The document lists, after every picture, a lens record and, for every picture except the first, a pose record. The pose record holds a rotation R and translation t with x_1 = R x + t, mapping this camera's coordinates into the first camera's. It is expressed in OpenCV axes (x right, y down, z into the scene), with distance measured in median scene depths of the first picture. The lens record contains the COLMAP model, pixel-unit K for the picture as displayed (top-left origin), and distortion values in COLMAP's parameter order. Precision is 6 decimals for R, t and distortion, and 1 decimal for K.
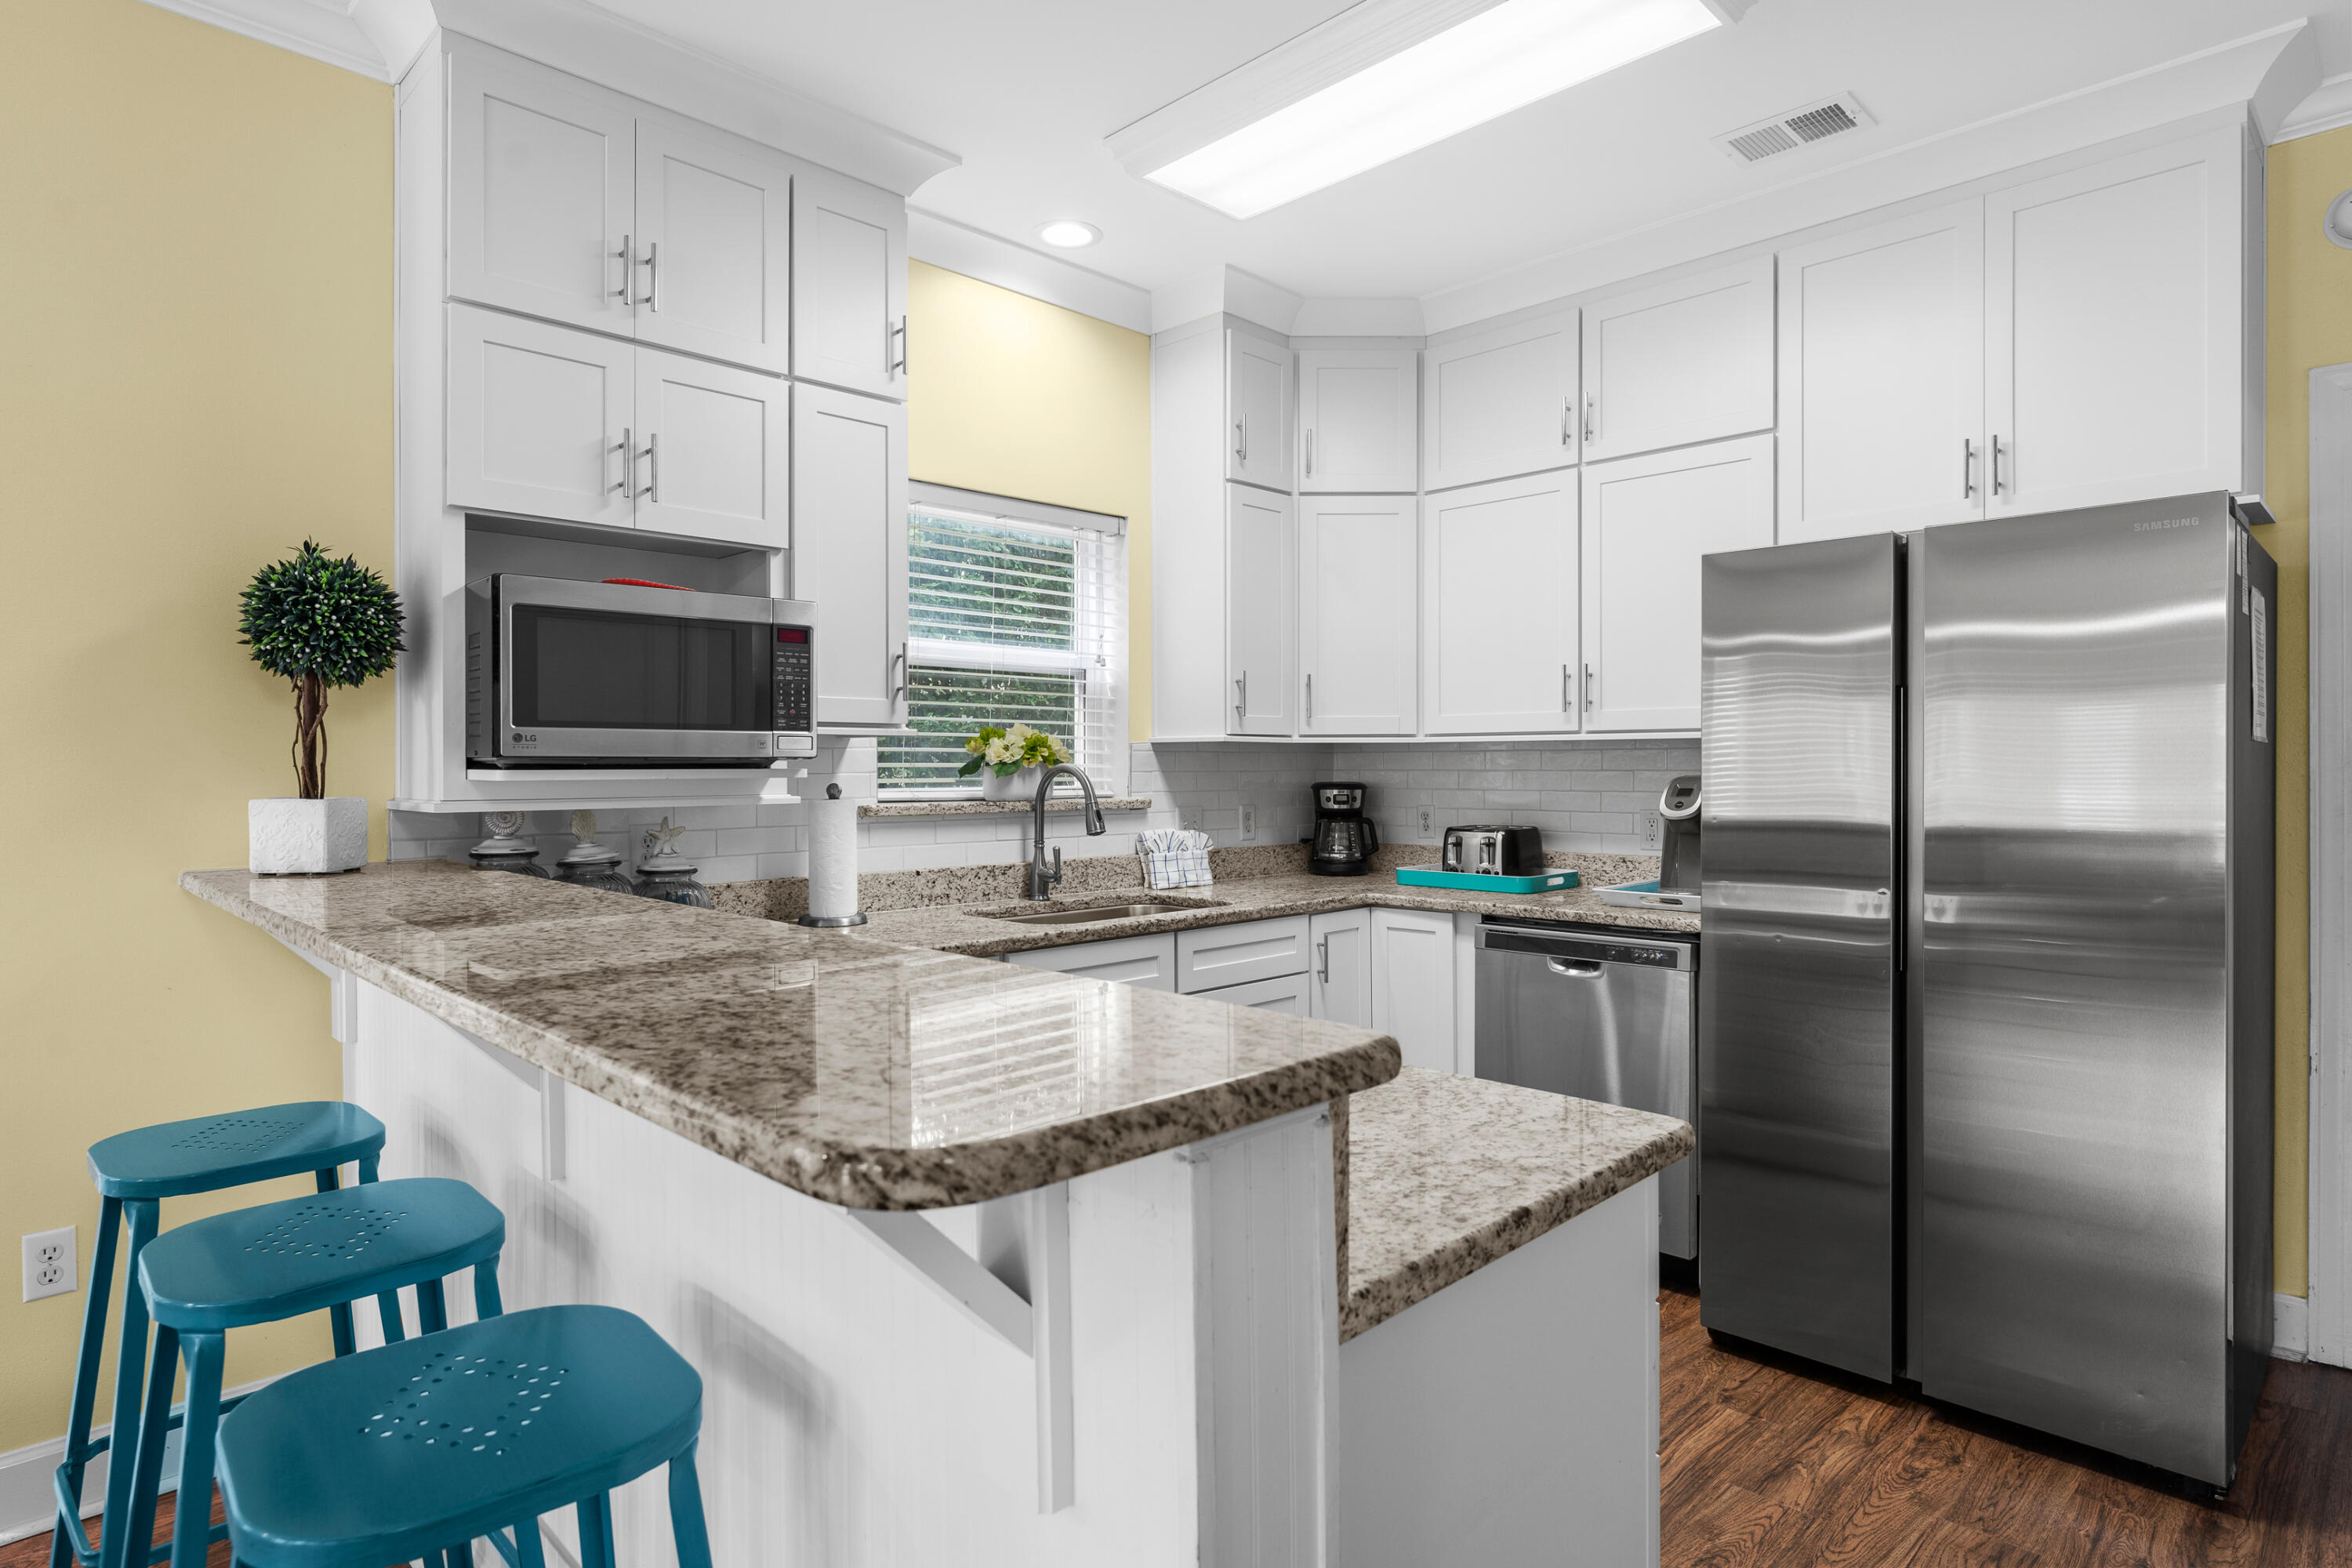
lens RADIAL K [[1277.5, 0, 1169.0], [0, 1277.5, 771.3], [0, 0, 1]] dist [-0.003193, -0.001419]
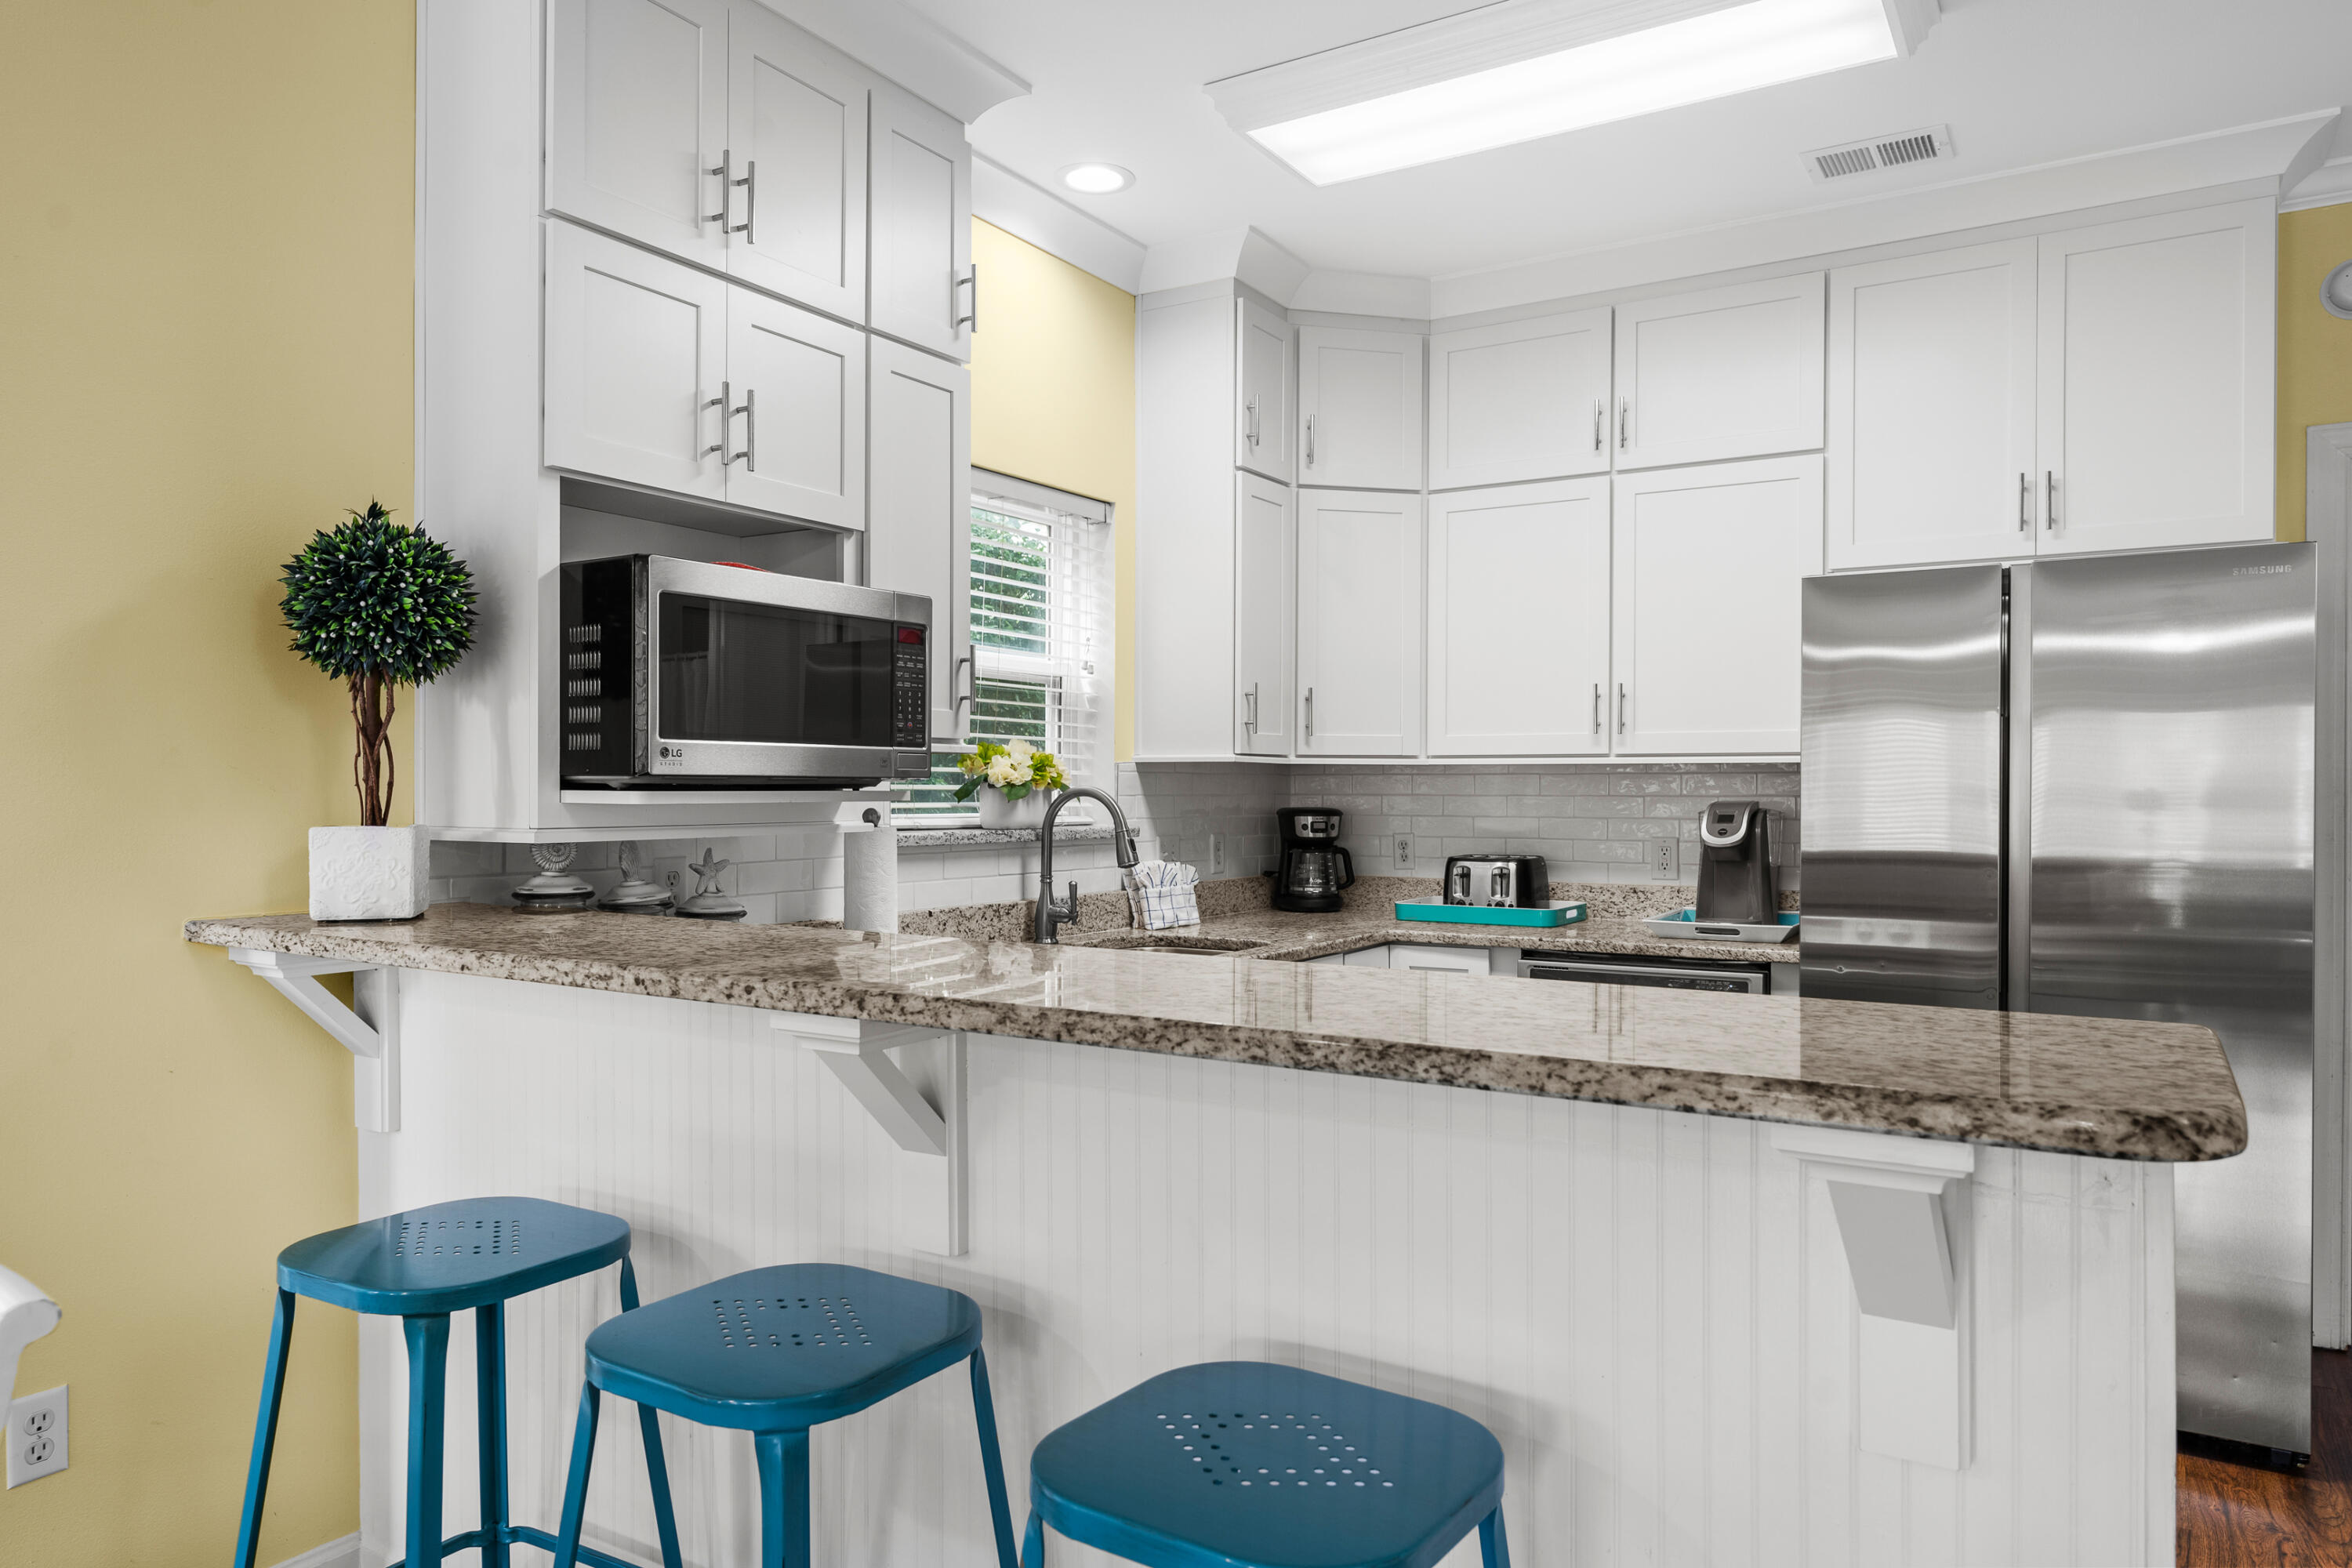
lens RADIAL K [[1539.9, 0, 1171.3], [0, 1539.9, 798.0], [0, 0, 1]] dist [-0.001742, -0.001279]
pose [[0.972235, 0.003240, 0.233986, -0.265966], [-0.003698, 0.999992, 0.001519, 0.000403], [-0.233979, -0.002342, 0.972239, -0.032722]]
